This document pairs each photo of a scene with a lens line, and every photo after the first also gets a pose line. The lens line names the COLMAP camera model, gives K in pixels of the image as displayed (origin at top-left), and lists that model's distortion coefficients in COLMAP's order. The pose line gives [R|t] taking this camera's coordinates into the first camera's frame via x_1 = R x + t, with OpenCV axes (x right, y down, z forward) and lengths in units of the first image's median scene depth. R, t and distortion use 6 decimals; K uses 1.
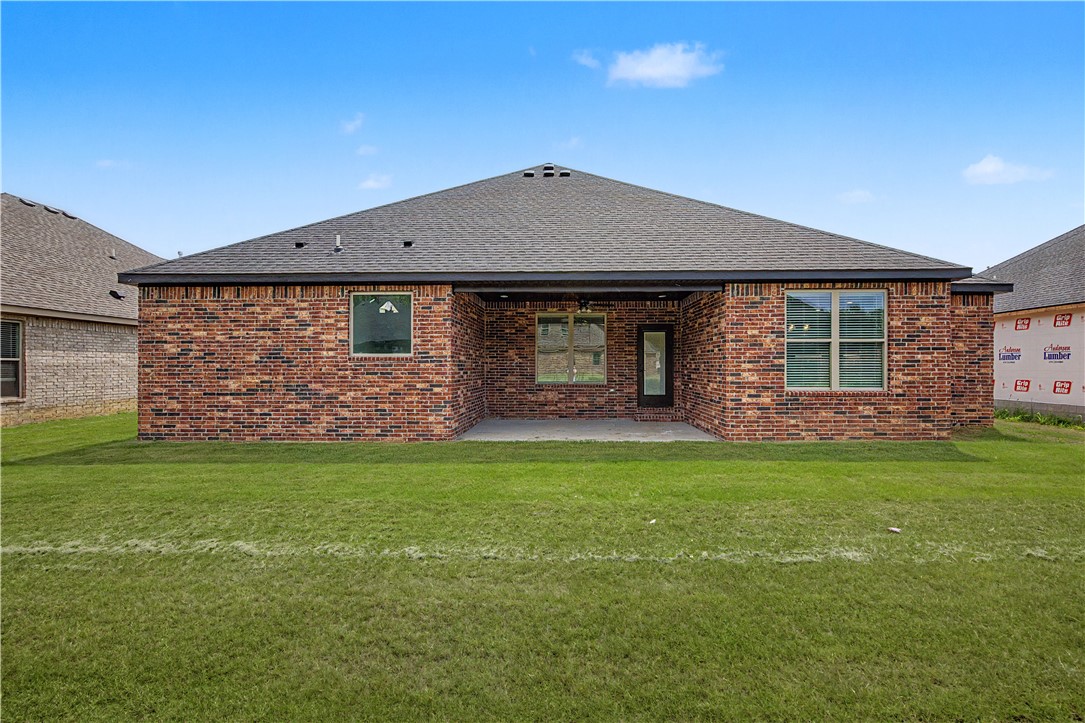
lens RADIAL K [[504.6, 0, 542.1], [0, 504.6, 364.5], [0, 0, 1]] dist [0.011140, -0.000309]
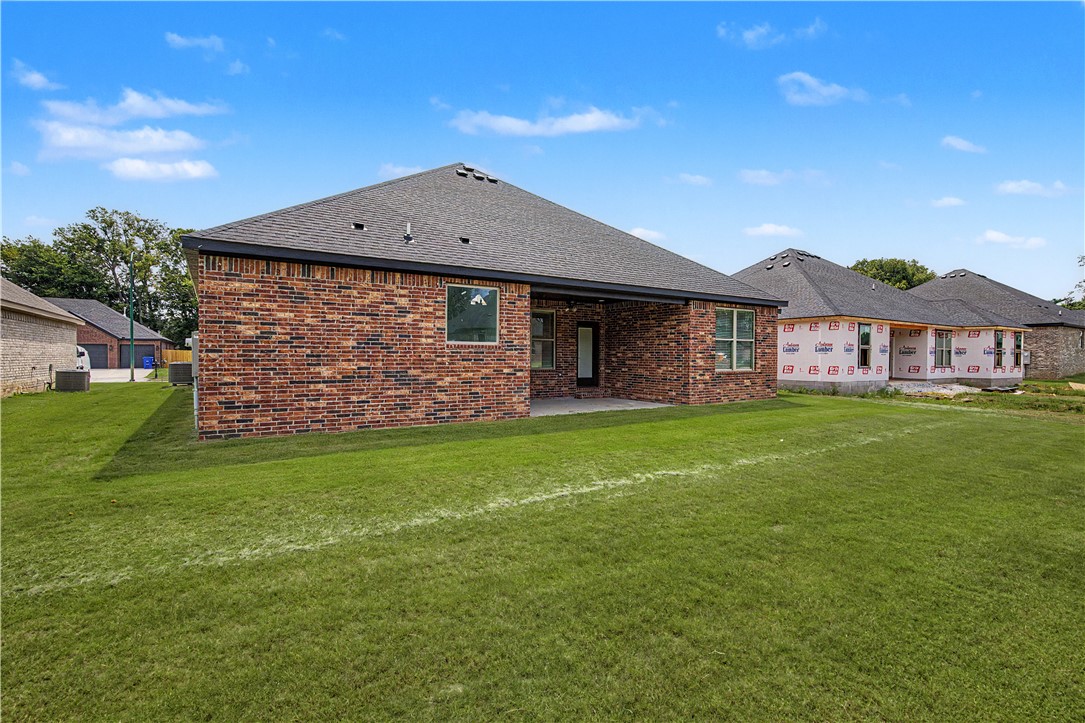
lens RADIAL K [[519.7, 0, 543.2], [0, 519.7, 360.9], [0, 0, 1]] dist [0.002659, 0.000127]
pose [[0.819890, 0.000306, 0.572521, -0.836921], [-0.009155, 0.999879, 0.012577, 0.004342], [-0.572448, -0.015553, 0.819794, -0.012951]]
